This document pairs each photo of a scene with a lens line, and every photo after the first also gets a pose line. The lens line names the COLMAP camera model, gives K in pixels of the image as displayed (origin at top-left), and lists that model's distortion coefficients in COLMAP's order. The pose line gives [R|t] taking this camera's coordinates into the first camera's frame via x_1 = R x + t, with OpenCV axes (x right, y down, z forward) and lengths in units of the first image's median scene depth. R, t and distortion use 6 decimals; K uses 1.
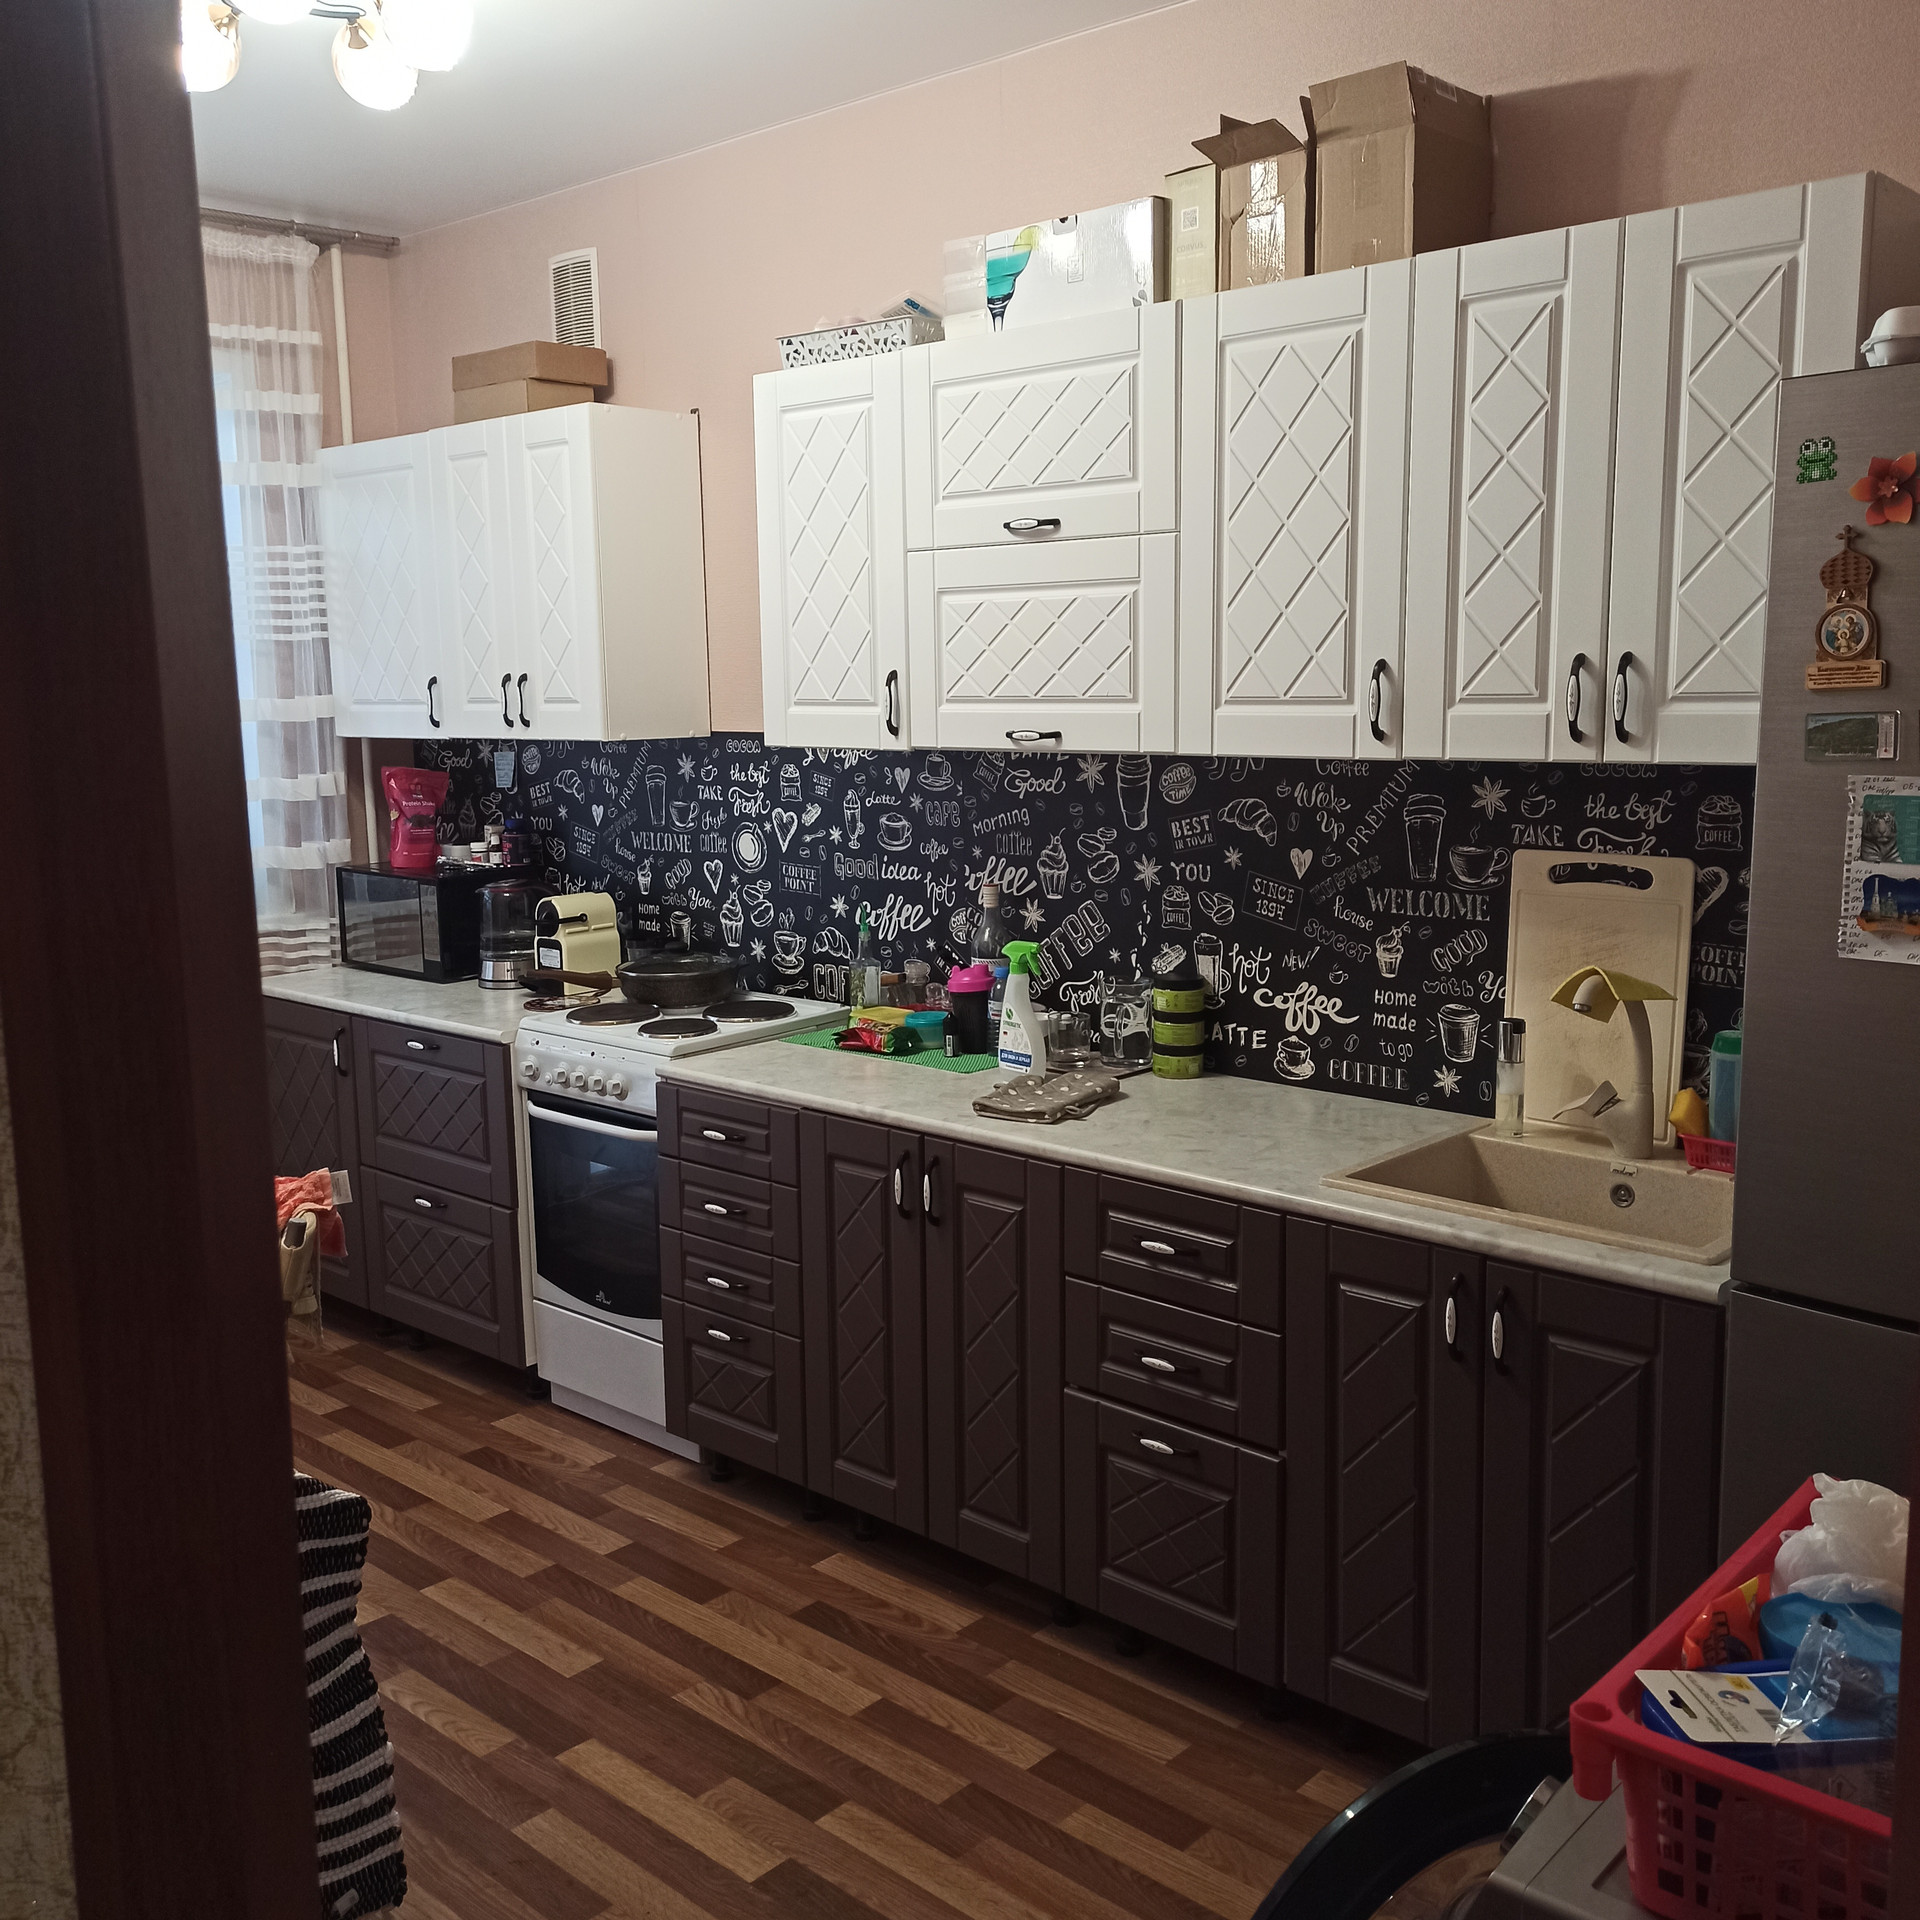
lens RADIAL K [[1926.0, 0, 965.5], [0, 1926.0, 958.5], [0, 0, 1]] dist [0.051434, 0.000000]
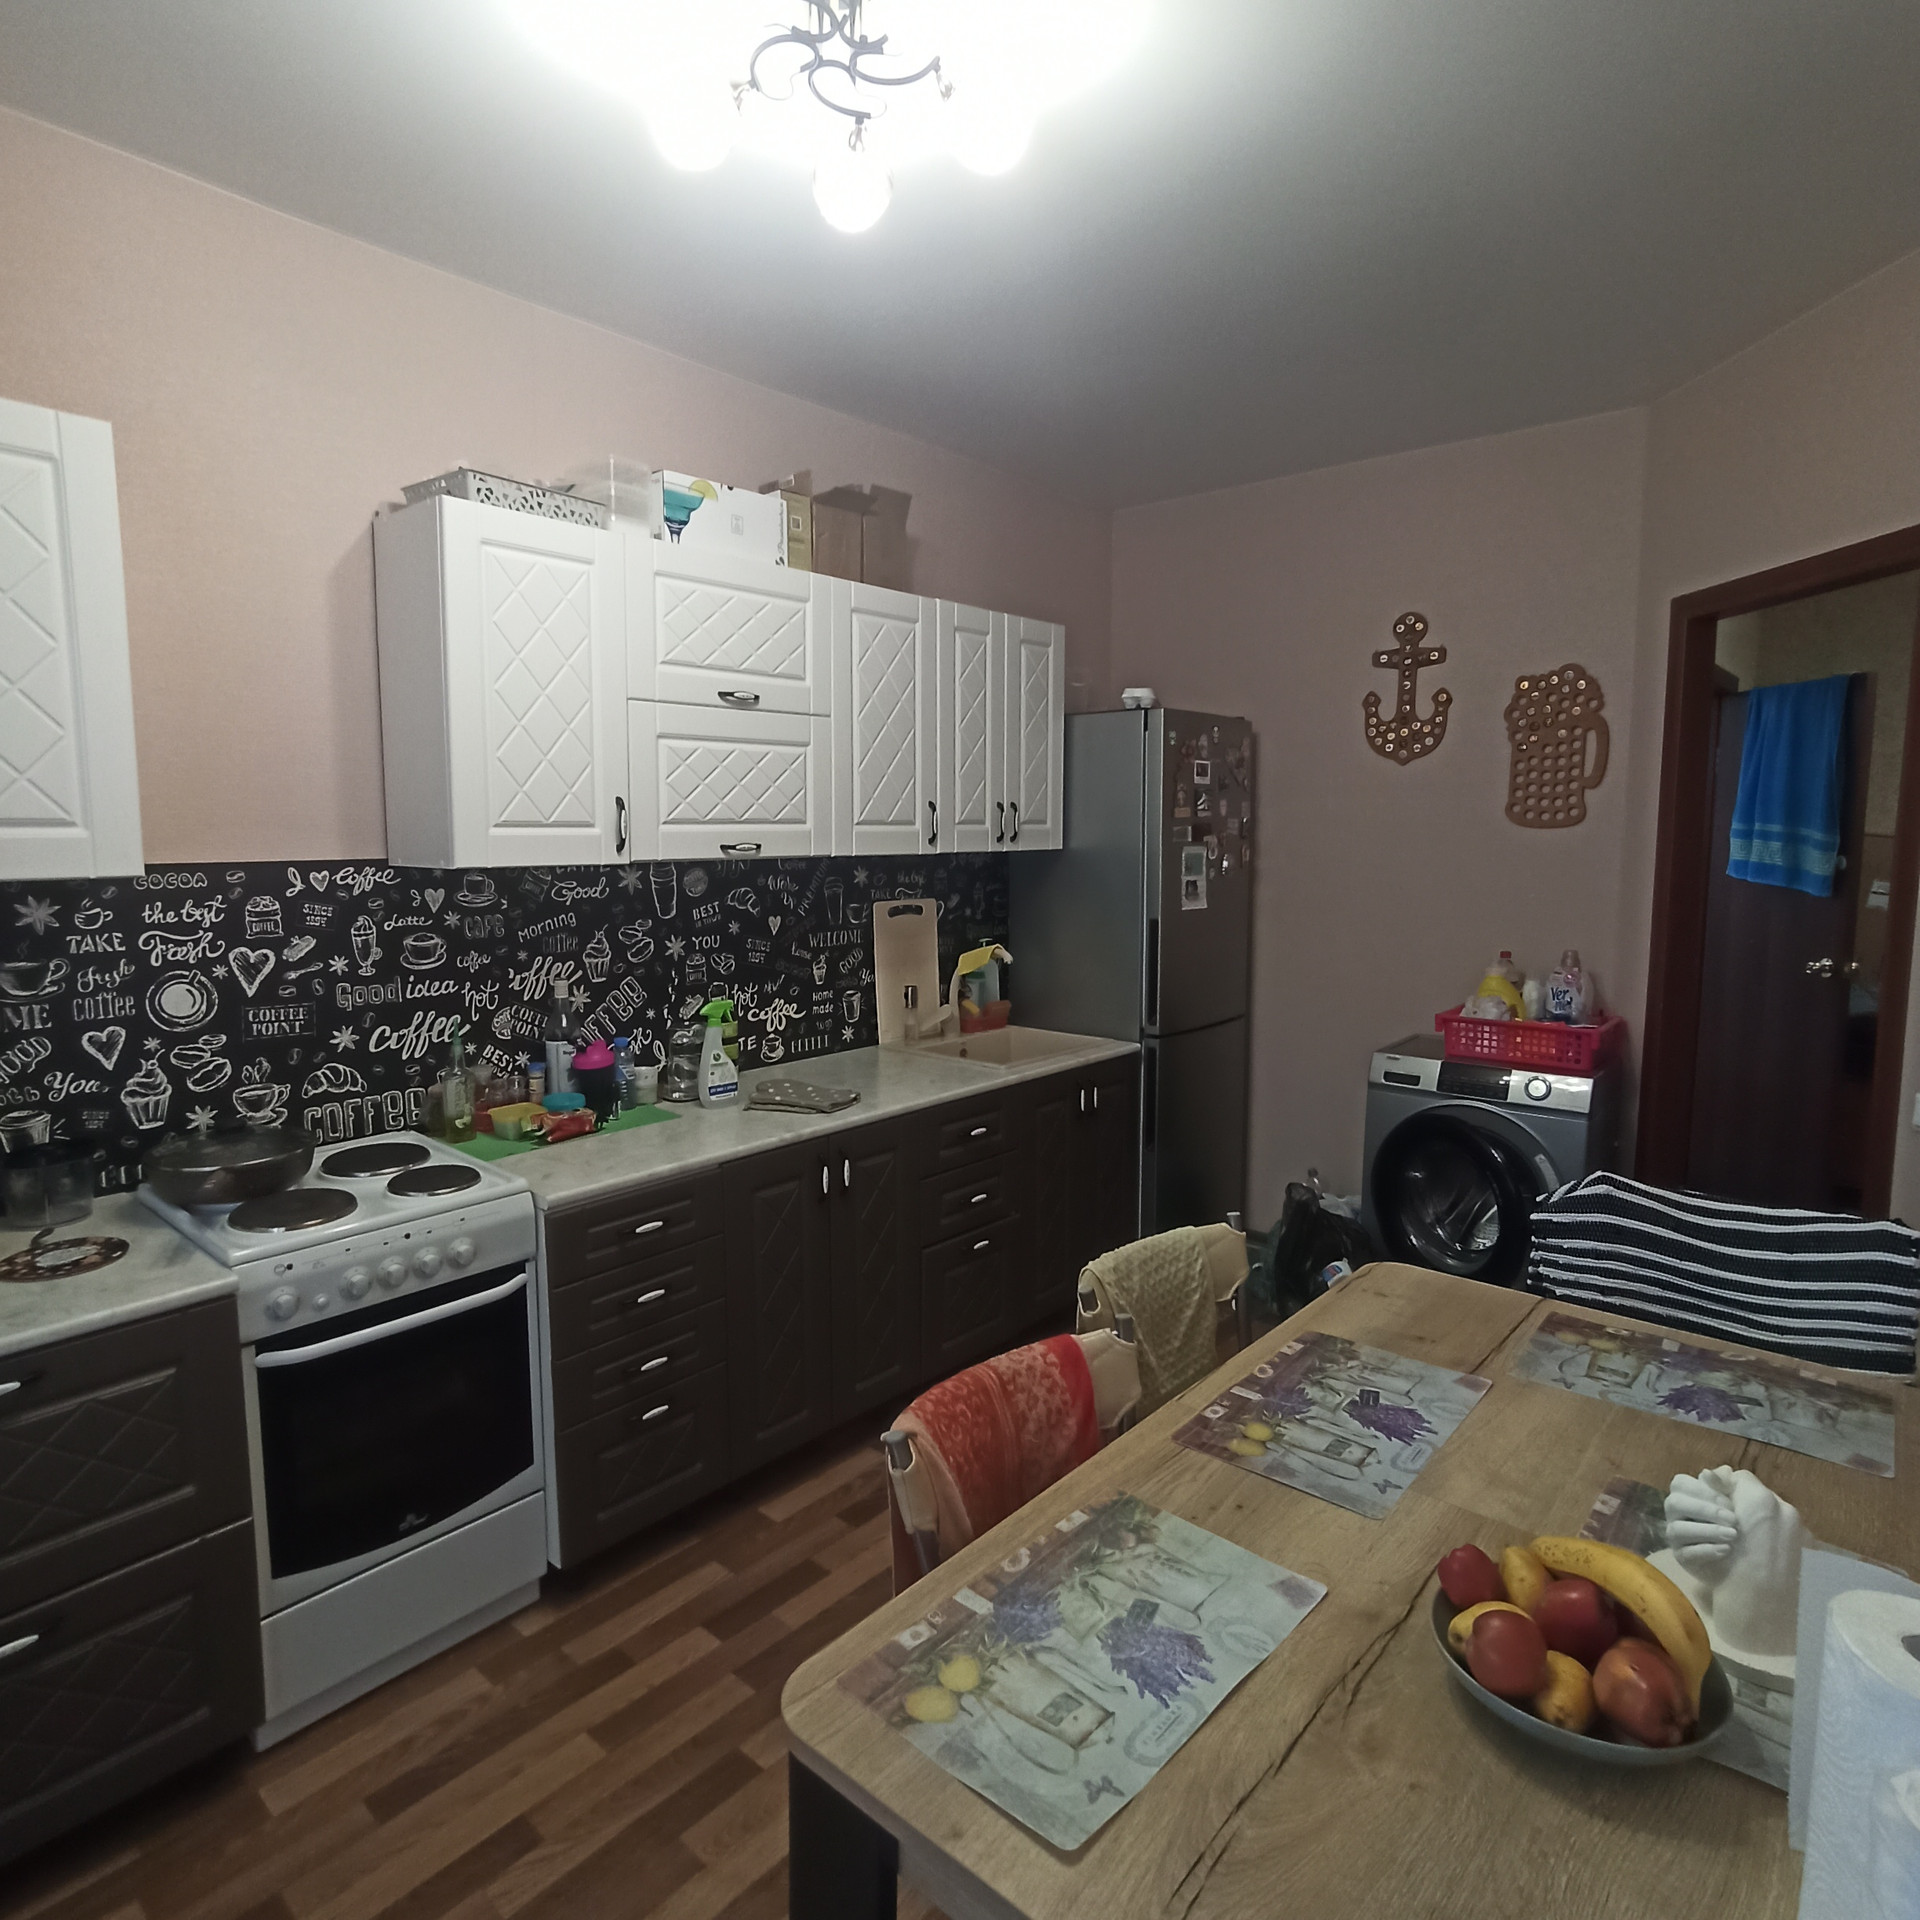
lens RADIAL K [[1191.1, 0, 953.0], [0, 1191.1, 949.6], [0, 0, 1]] dist [-0.043402, 0.034970]
pose [[-0.042825, -0.093072, 0.994738, -0.754454], [0.145058, 0.984522, 0.098361, -0.096842], [-0.988496, 0.148507, -0.028661, 0.811094]]
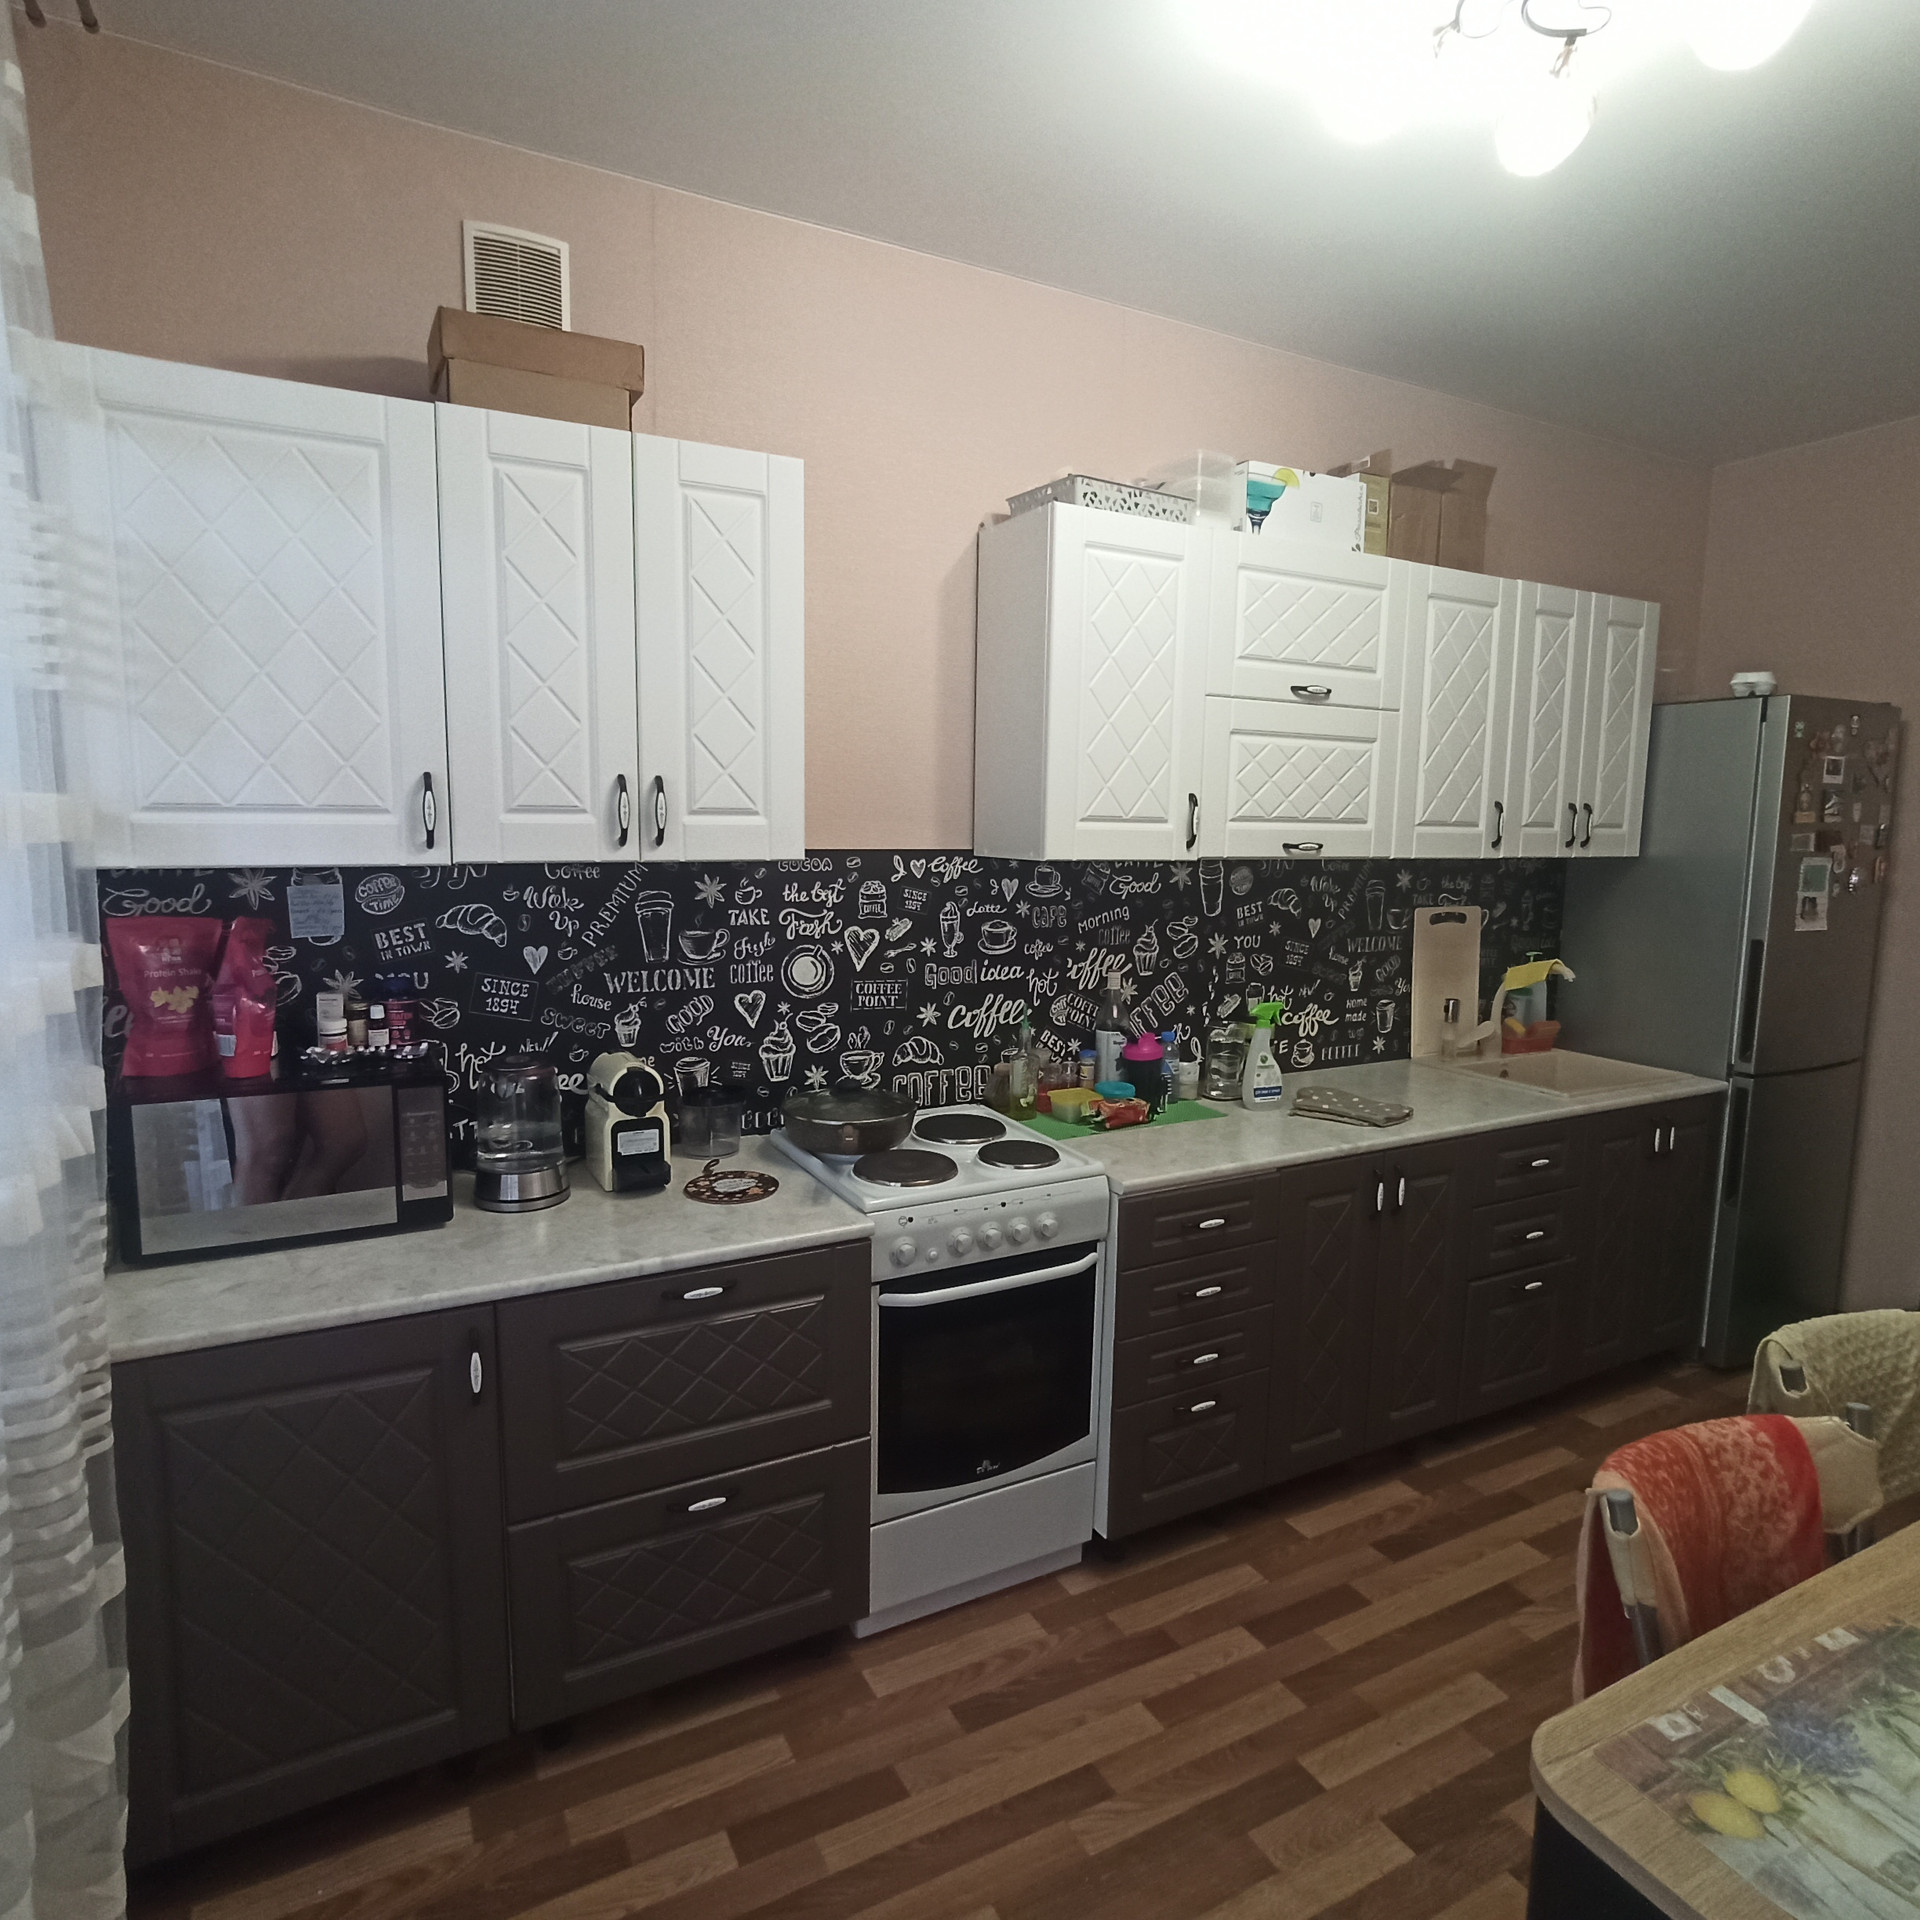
lens RADIAL K [[1191.1, 0, 938.3], [0, 1191.1, 973.8], [0, 0, 1]] dist [-0.043402, 0.034970]
pose [[0.322774, -0.106626, 0.940451, -0.762743], [0.119731, 0.990251, 0.071179, -0.107455], [-0.938873, 0.089626, 0.332394, 0.889728]]
